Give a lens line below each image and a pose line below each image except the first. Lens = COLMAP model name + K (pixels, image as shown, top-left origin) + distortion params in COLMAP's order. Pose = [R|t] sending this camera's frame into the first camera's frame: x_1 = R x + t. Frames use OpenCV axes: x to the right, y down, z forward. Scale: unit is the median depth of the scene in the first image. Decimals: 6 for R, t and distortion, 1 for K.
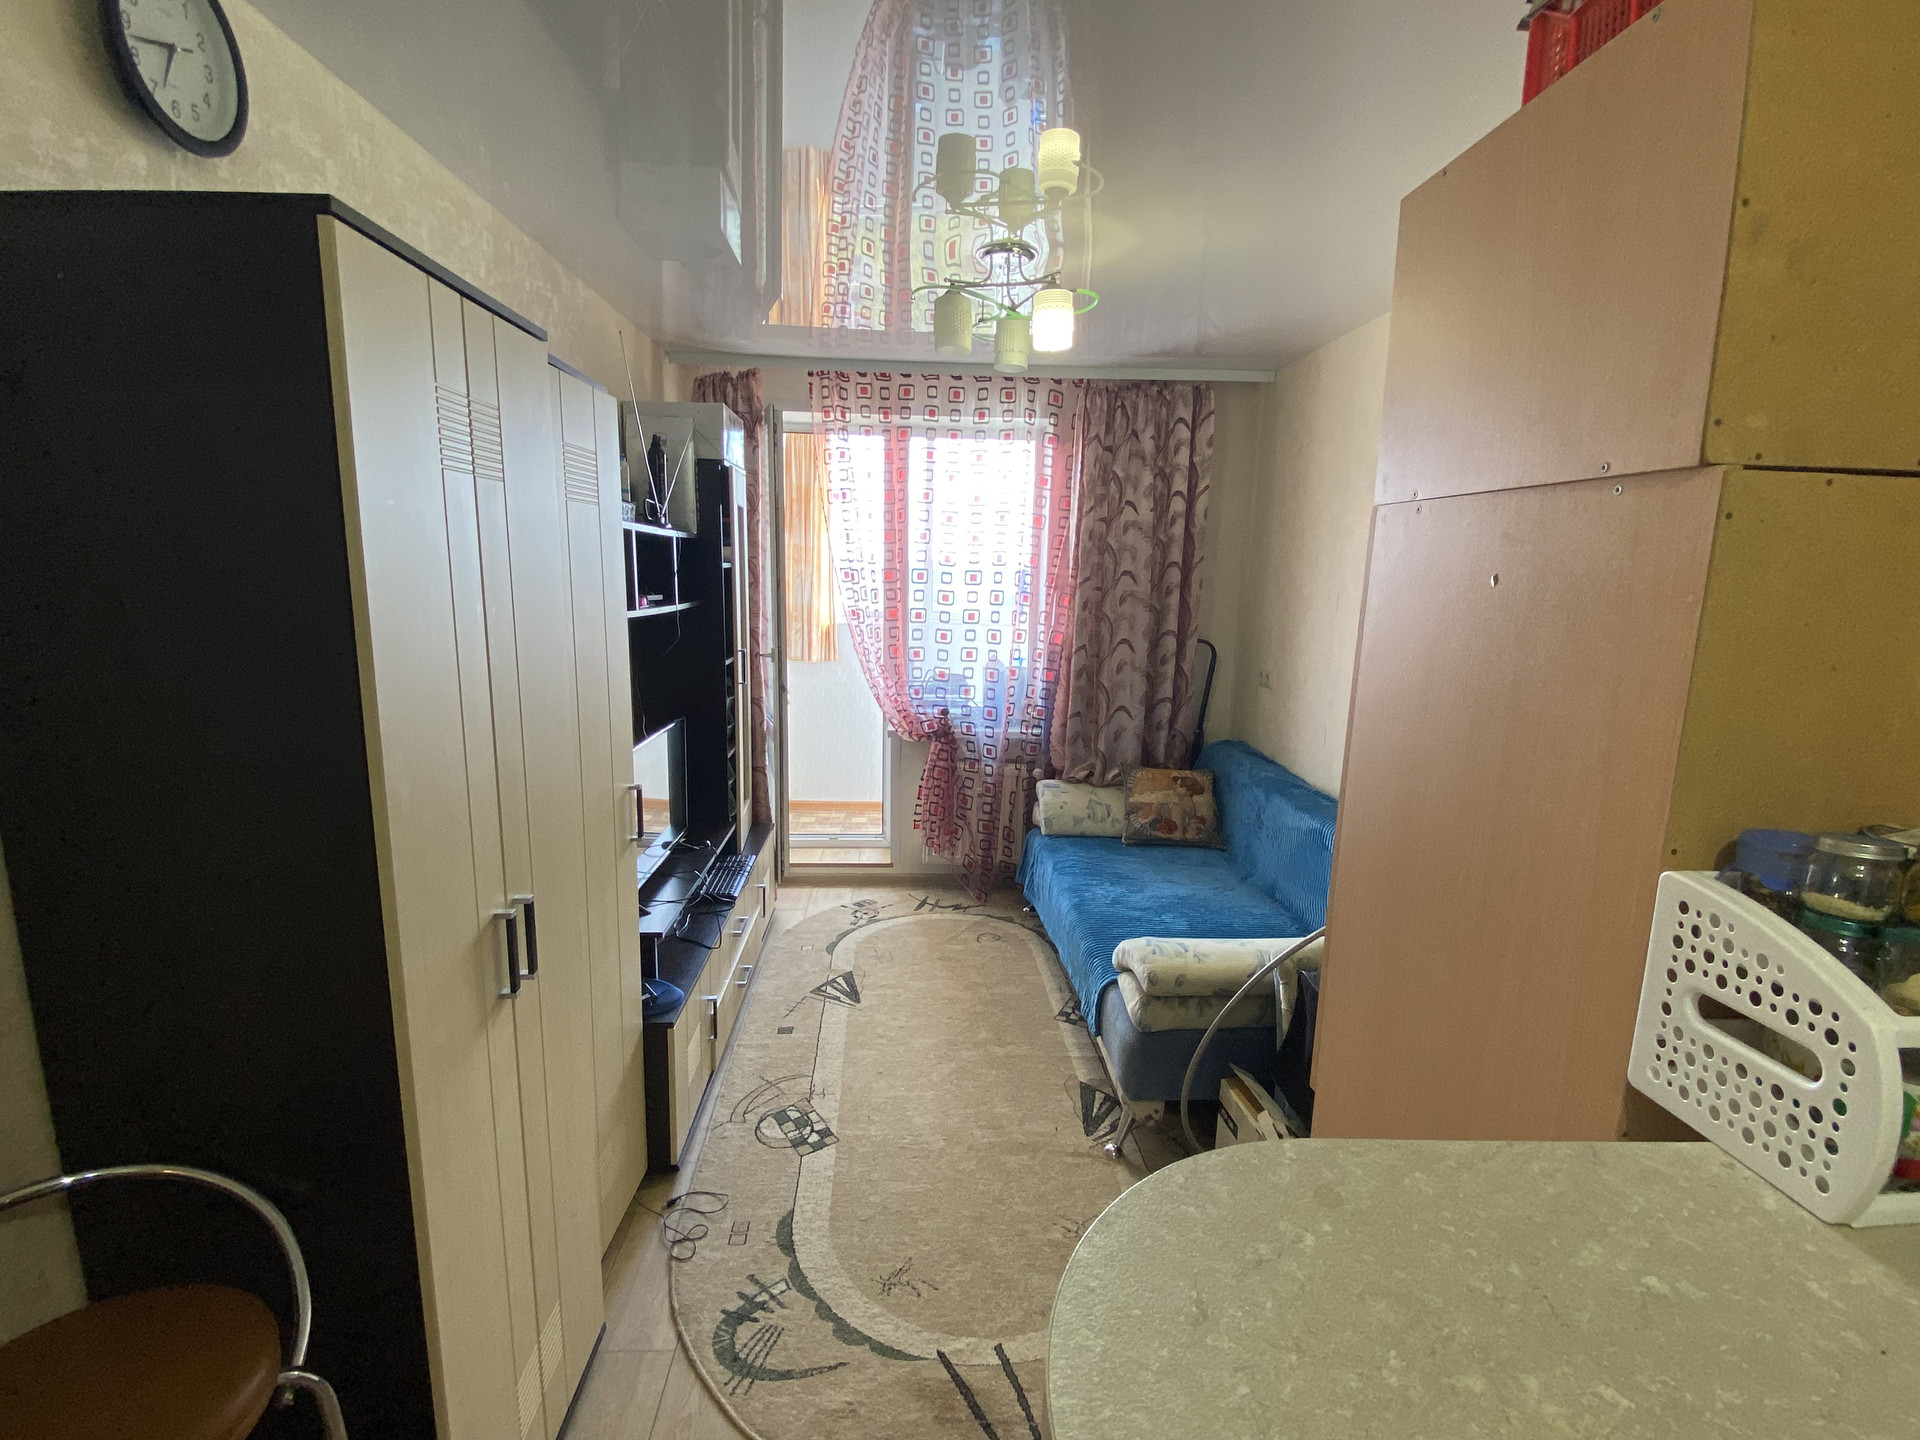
lens RADIAL K [[900.0, 0, 942.8], [0, 900.0, 715.1], [0, 0, 1]] dist [0.021975, -0.008226]
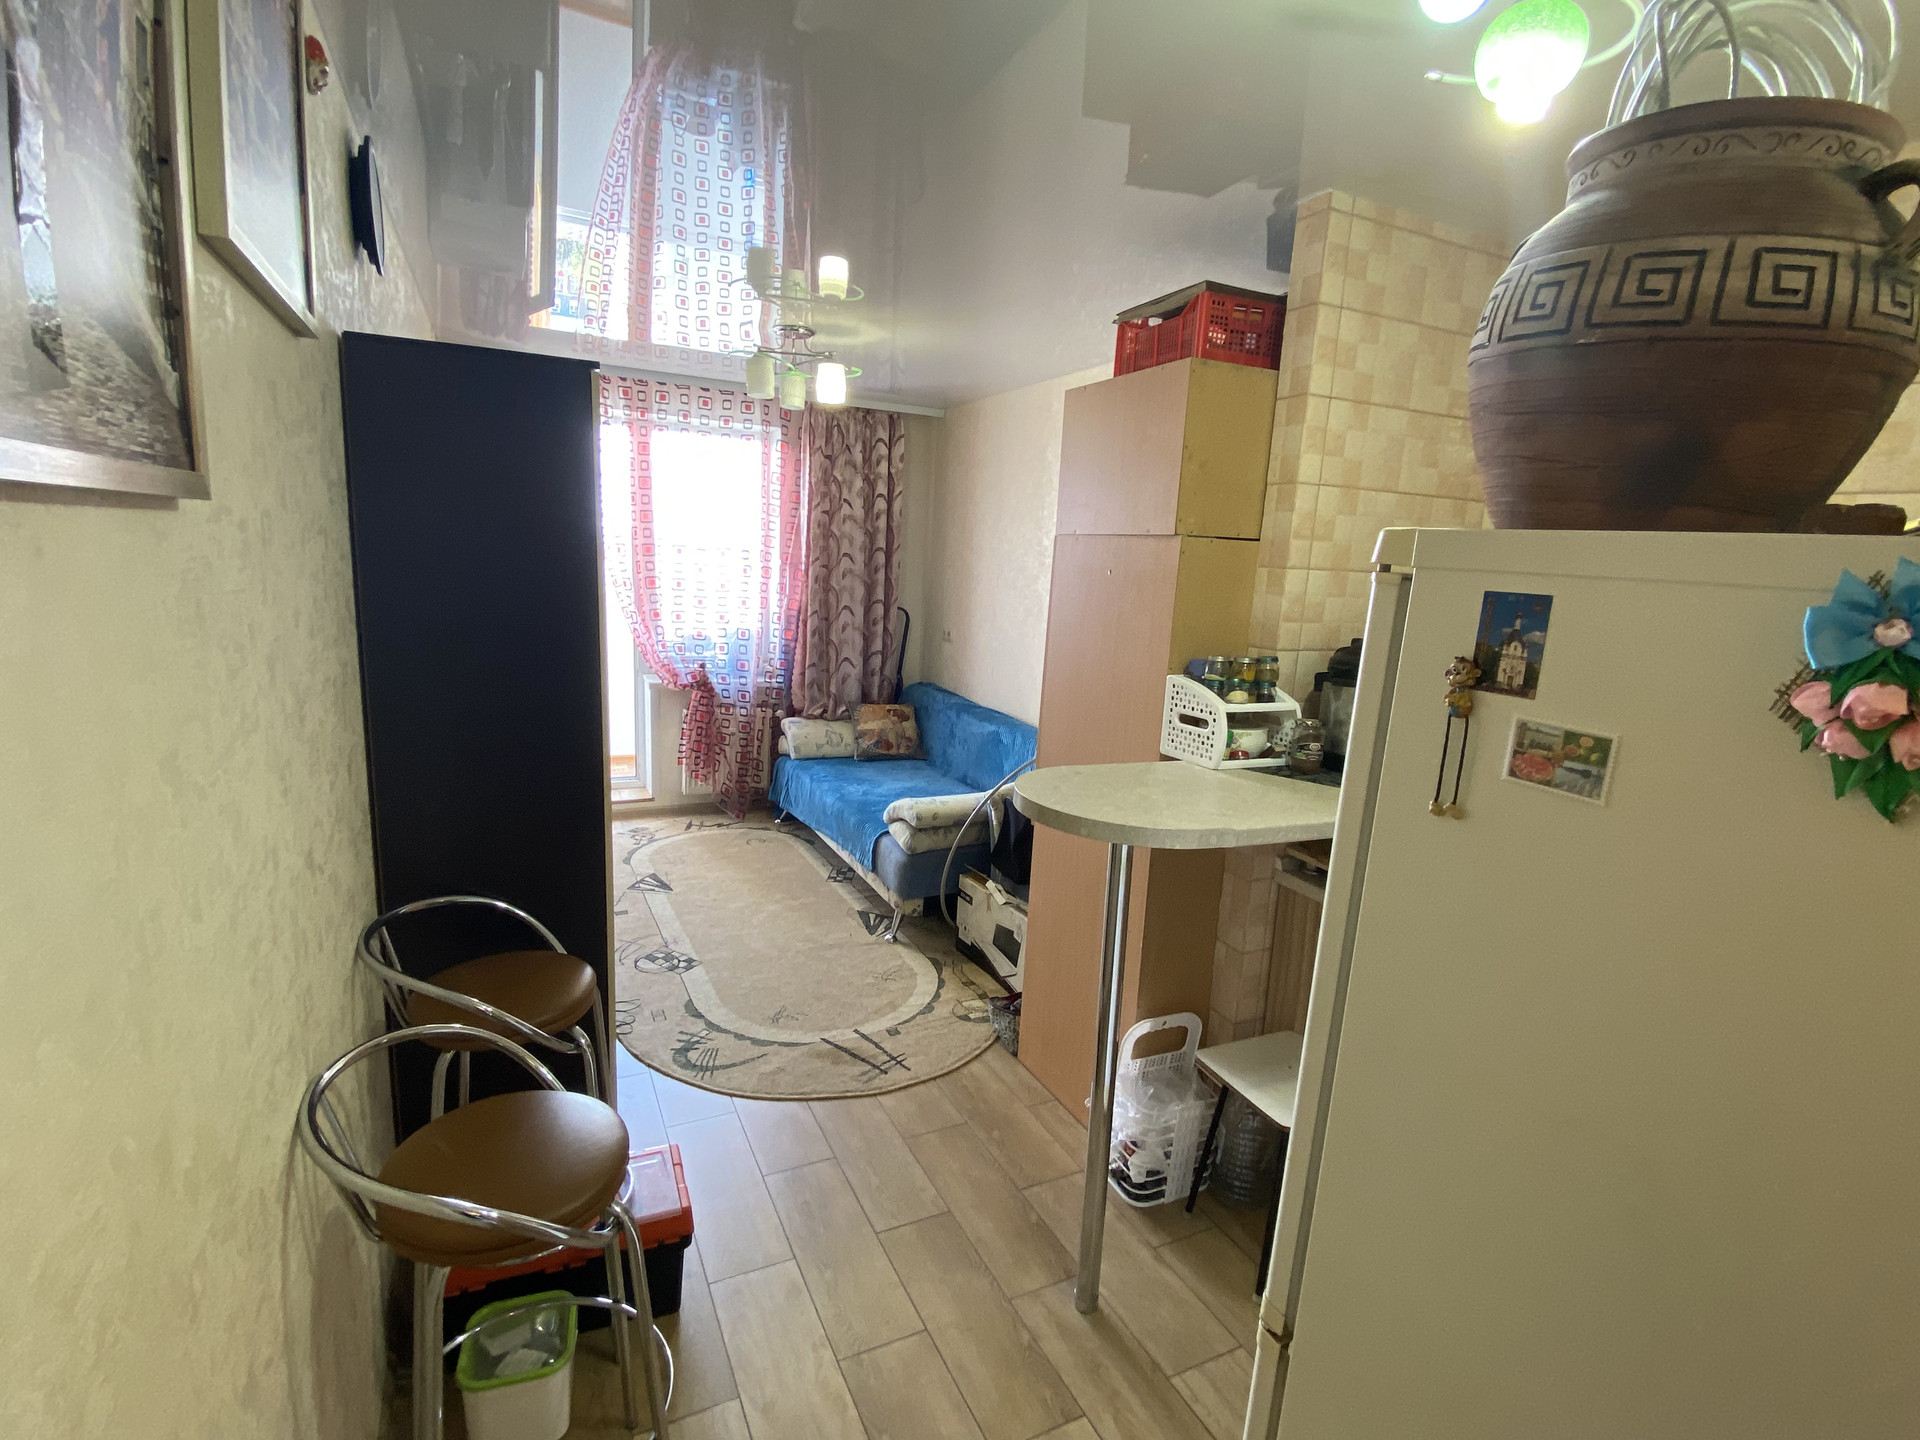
lens RADIAL K [[900.0, 0, 961.1], [0, 900.0, 718.0], [0, 0, 1]] dist [0.021975, -0.008226]
pose [[0.910365, -0.044404, 0.411417, -0.194085], [0.033333, 0.998864, 0.034048, 0.039351], [-0.412462, -0.017282, 0.910811, -0.262107]]
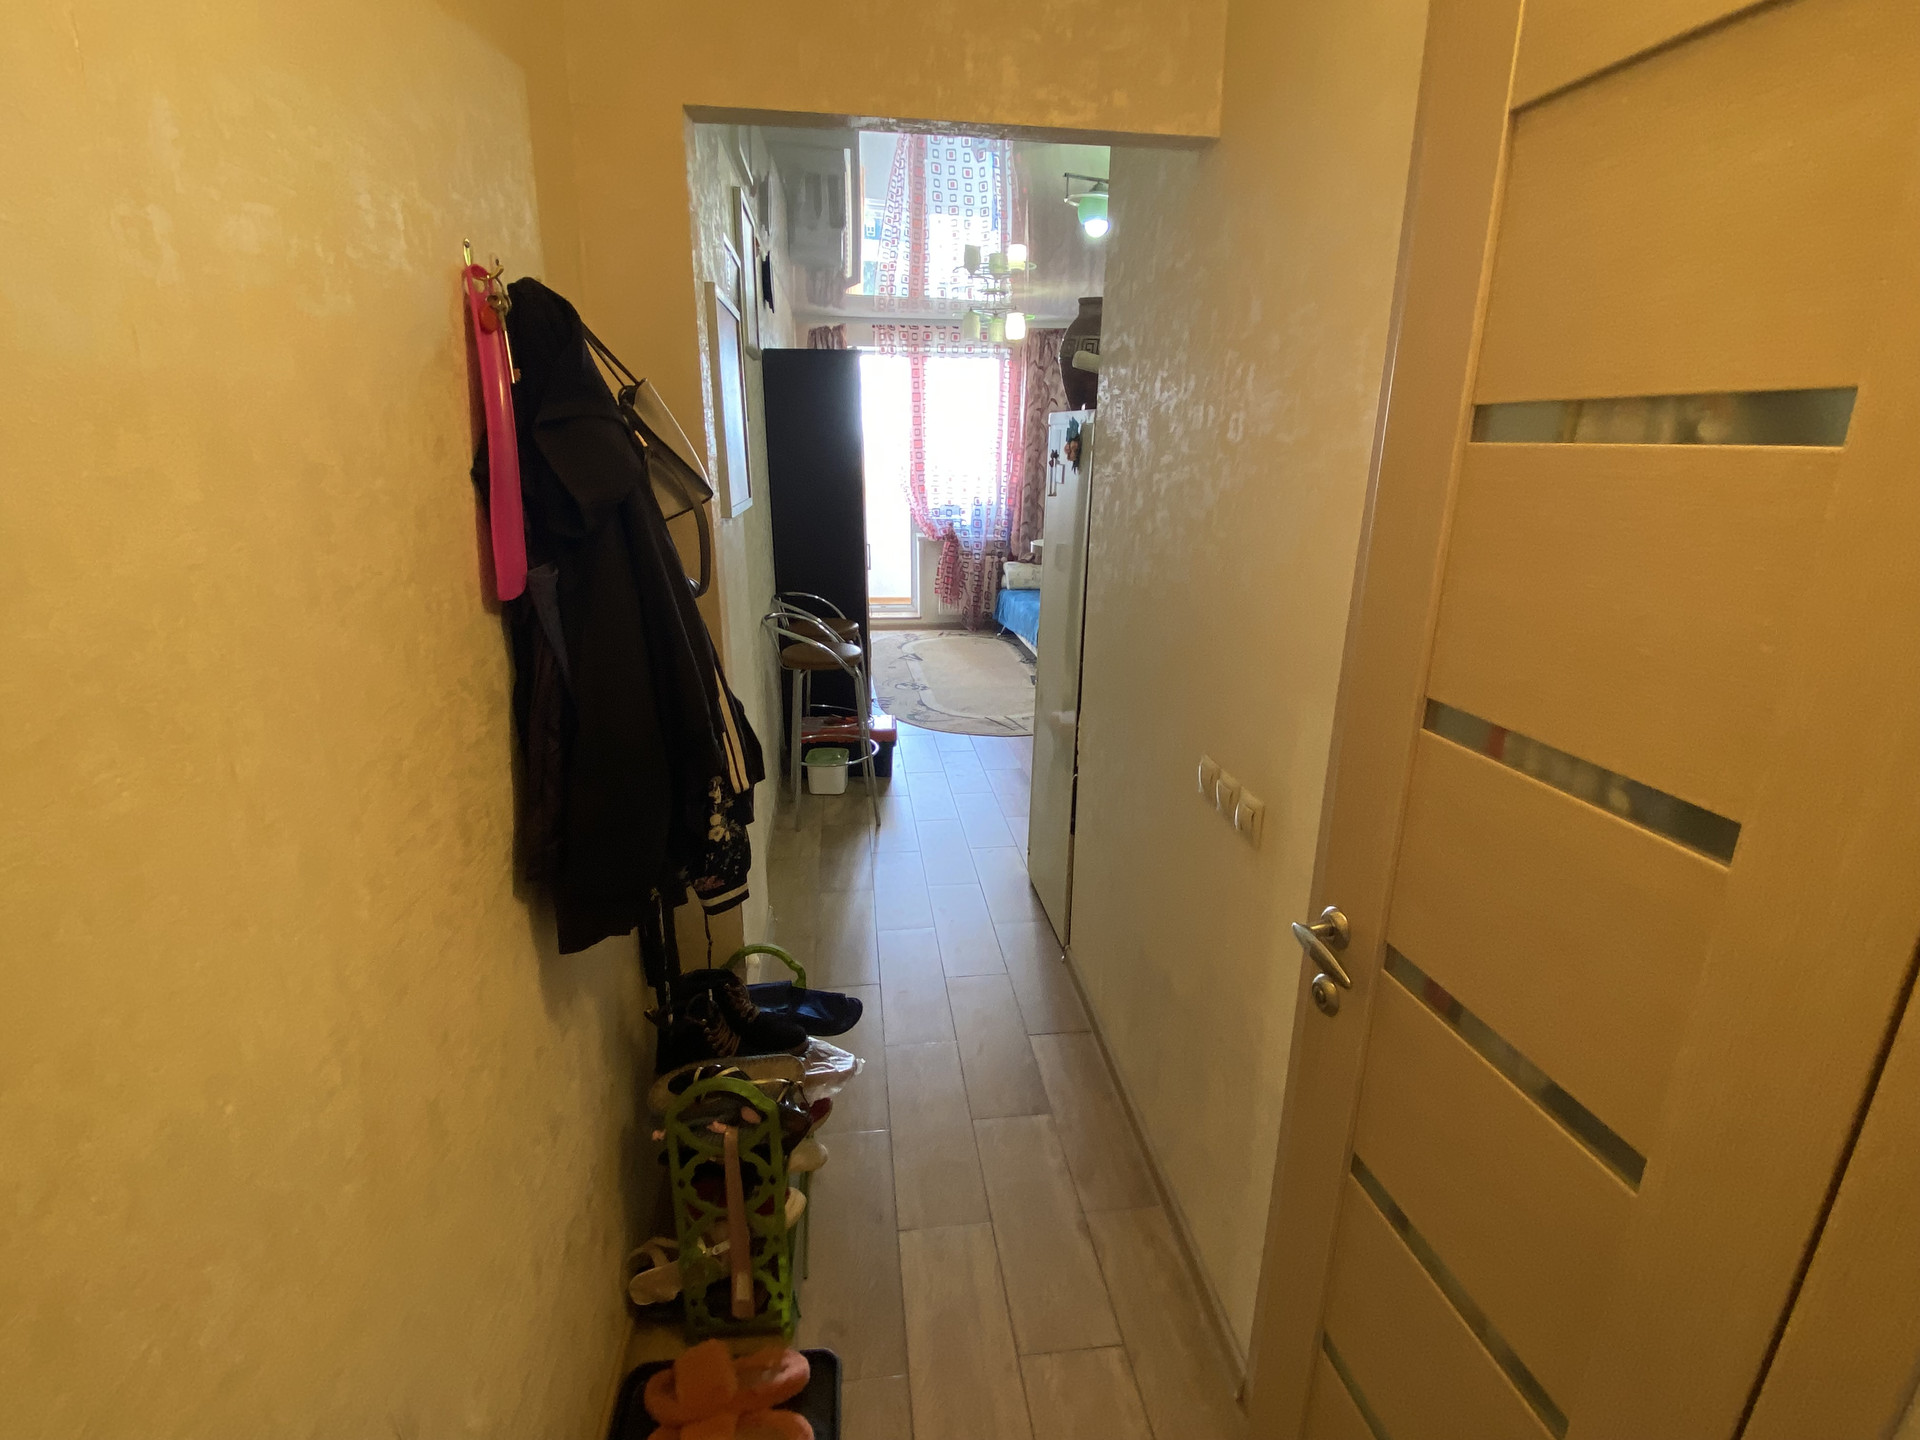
lens RADIAL K [[900.0, 0, 947.3], [0, 900.0, 745.3], [0, 0, 1]] dist [0.021975, -0.008226]
pose [[0.997035, -0.038199, 0.066800, -0.150359], [0.027281, 0.987171, 0.157319, 0.155331], [-0.071952, -0.155030, 0.985286, -0.870844]]
